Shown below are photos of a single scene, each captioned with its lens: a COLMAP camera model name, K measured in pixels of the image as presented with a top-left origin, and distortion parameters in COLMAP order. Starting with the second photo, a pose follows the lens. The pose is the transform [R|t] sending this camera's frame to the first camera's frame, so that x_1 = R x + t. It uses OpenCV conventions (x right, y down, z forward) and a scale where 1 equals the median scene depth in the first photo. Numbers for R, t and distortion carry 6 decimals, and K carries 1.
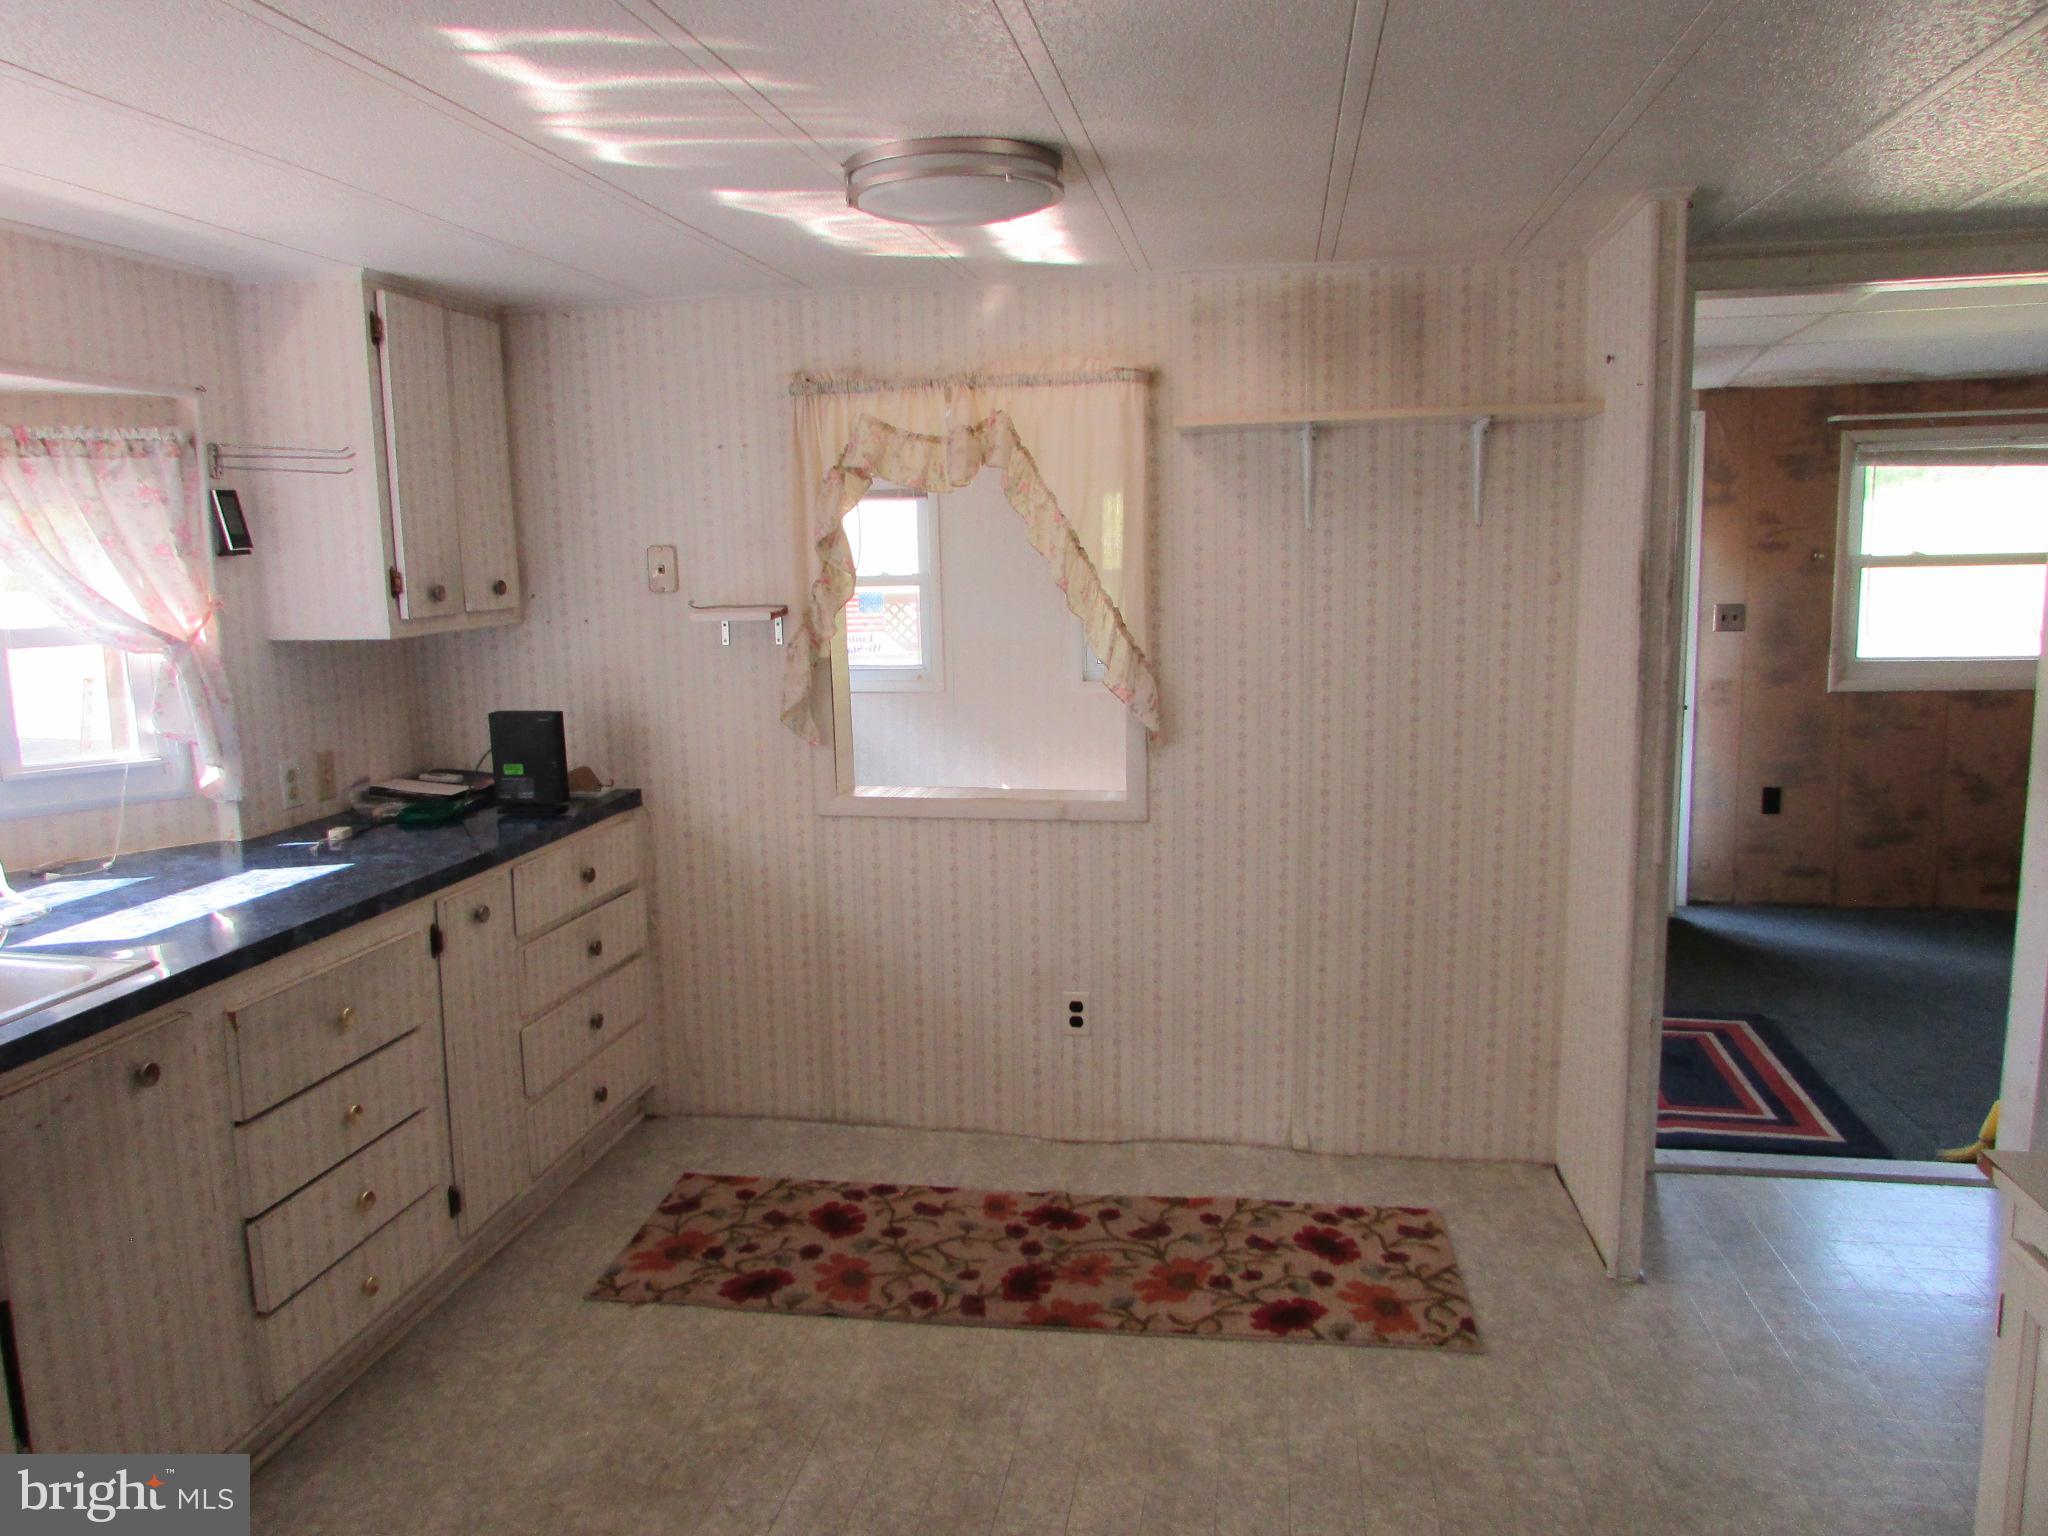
lens RADIAL K [[1424.4, 0, 1002.8], [0, 1424.4, 767.4], [0, 0, 1]] dist [-0.043133, 0.014484]
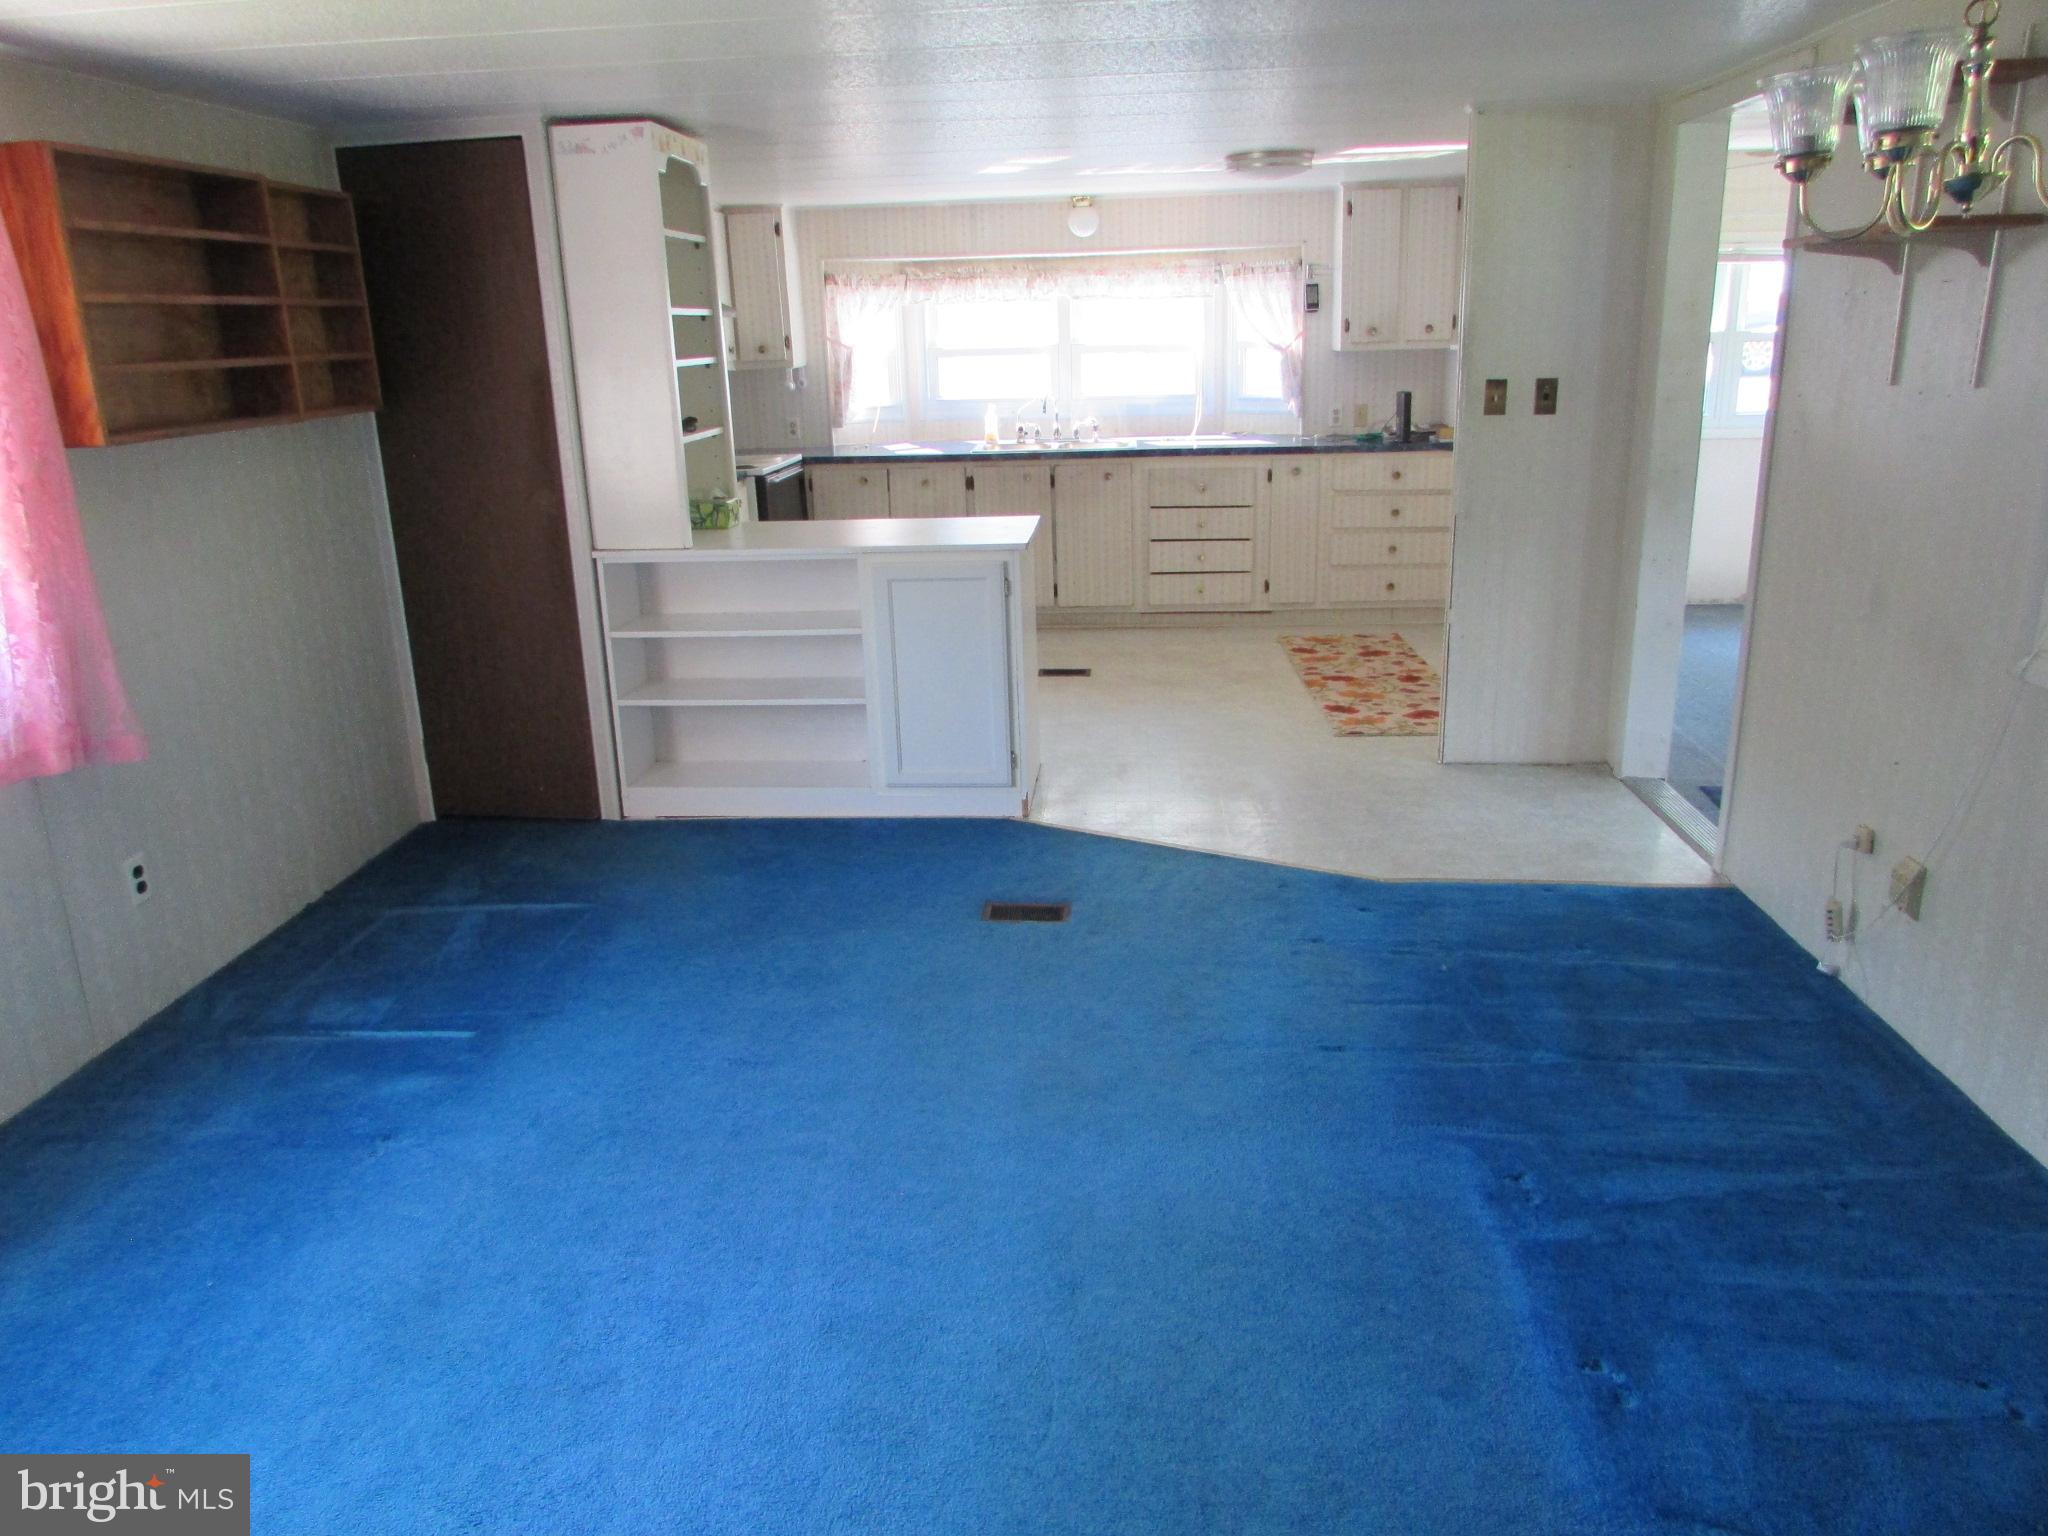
lens RADIAL K [[1424.4, 0, 1016.6], [0, 1424.4, 756.9], [0, 0, 1]] dist [-0.043133, 0.014484]
pose [[0.112941, 0.307496, -0.944823, 1.911492], [-0.121521, 0.948043, 0.294018, -0.081888], [0.986143, 0.081609, 0.144440, 0.227525]]
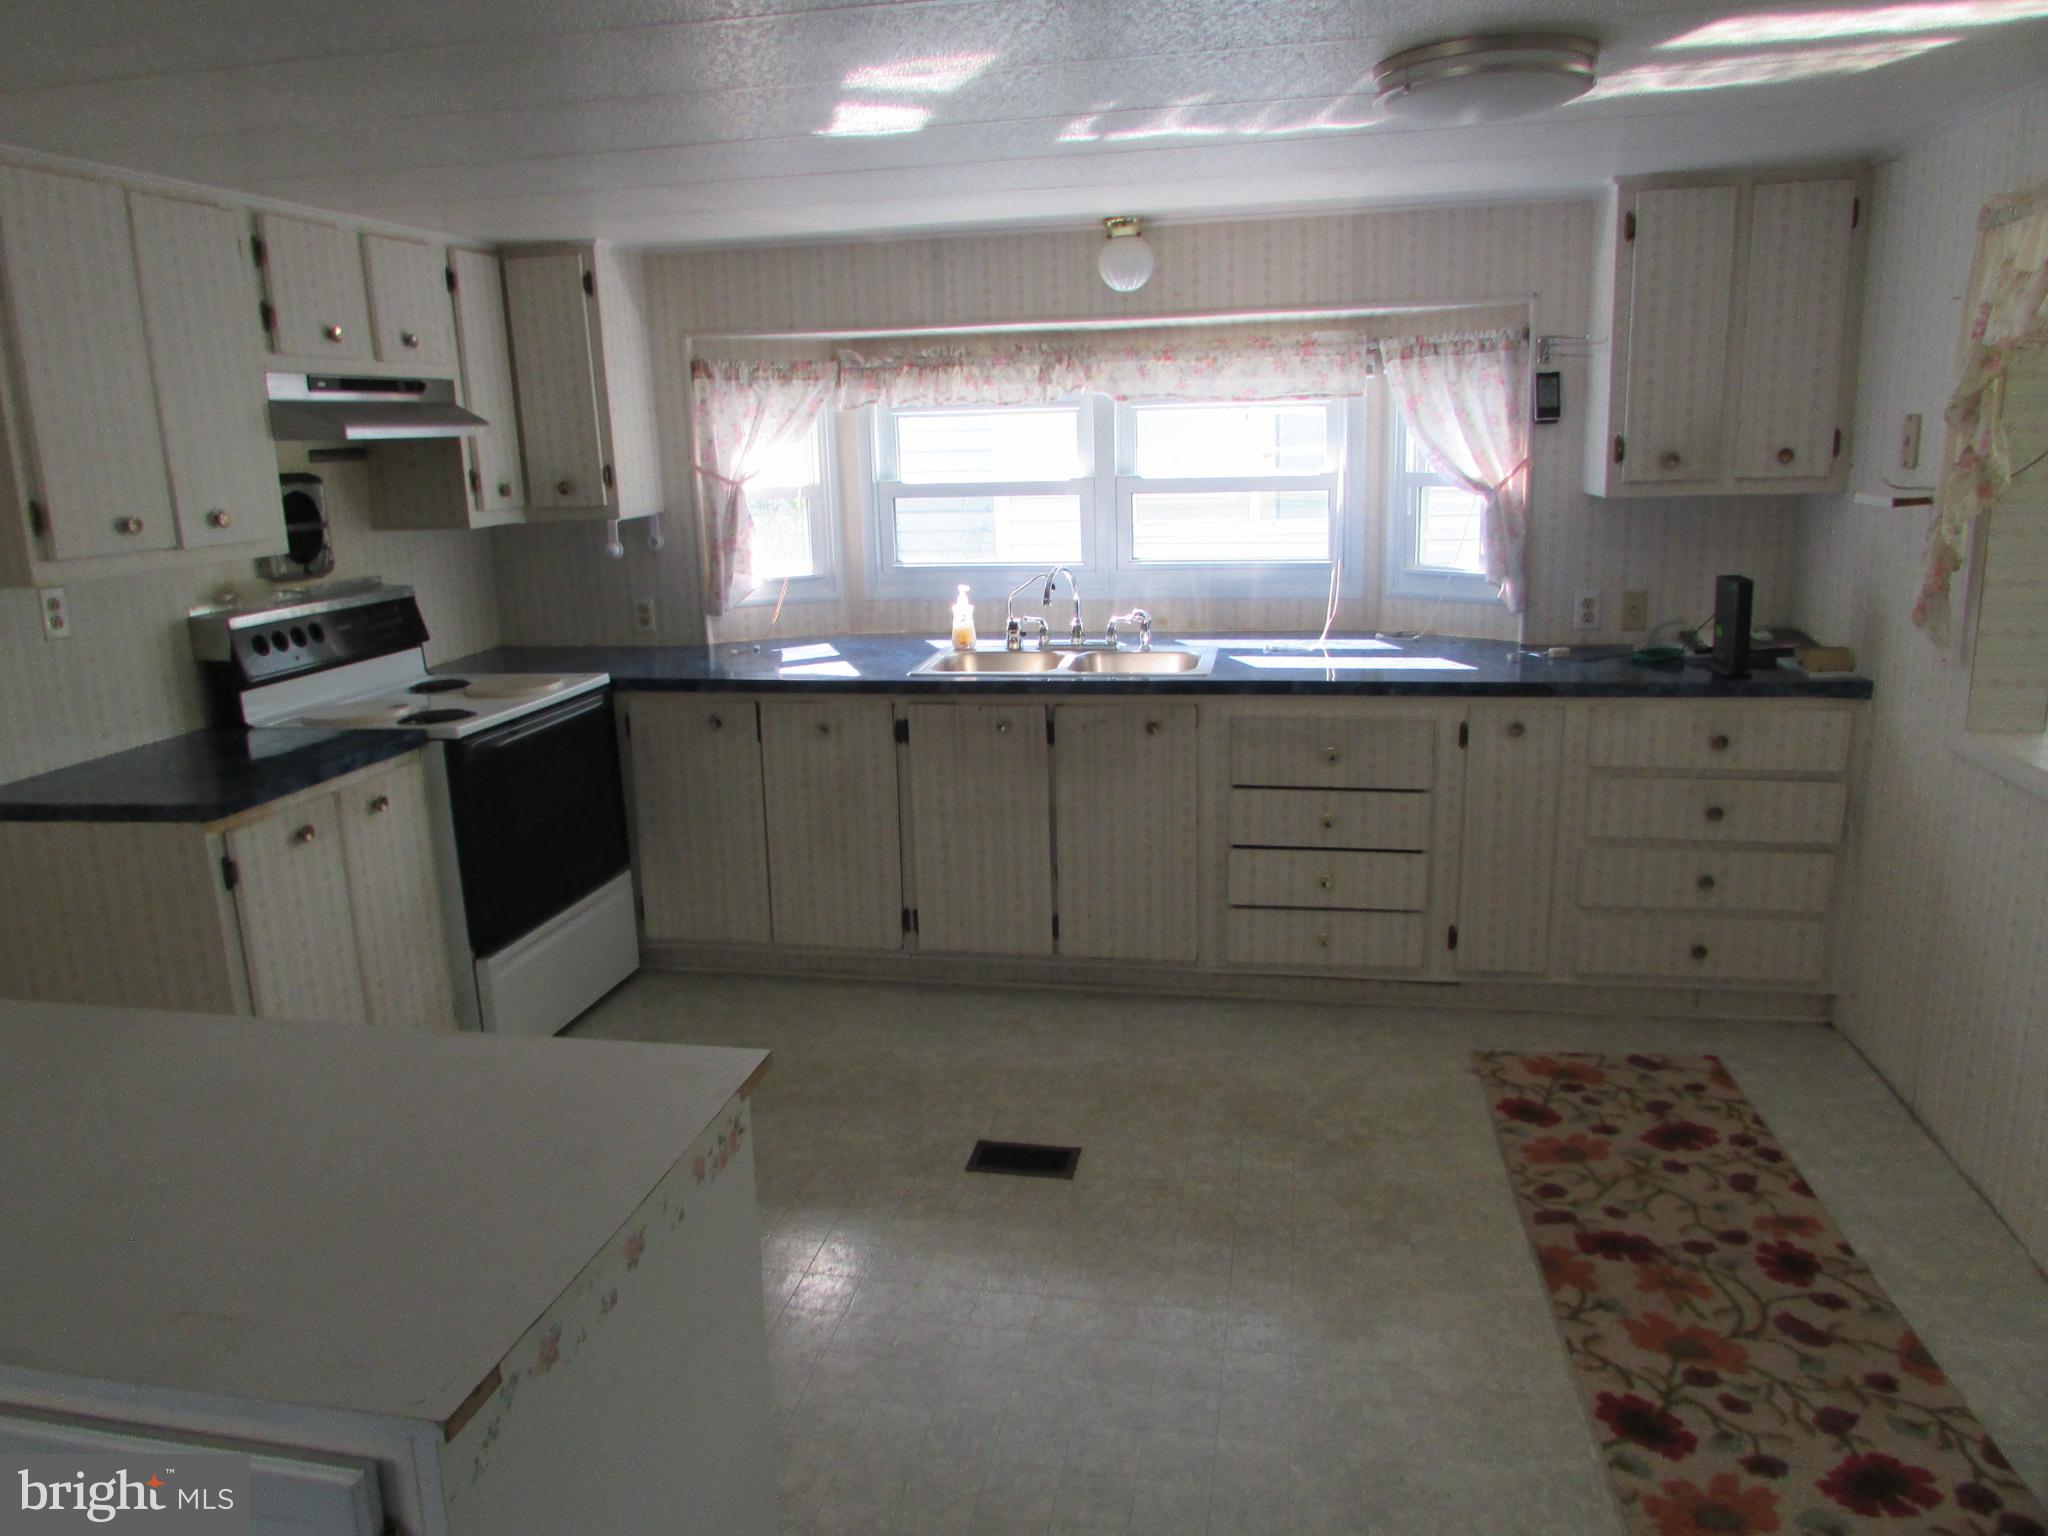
lens RADIAL K [[1424.4, 0, 1010.4], [0, 1424.4, 769.4], [0, 0, 1]] dist [-0.043133, 0.014484]
pose [[-0.009905, 0.251826, -0.967722, 0.801282], [-0.119144, 0.960578, 0.251187, -0.114221], [0.992828, 0.117786, 0.020489, 0.529924]]
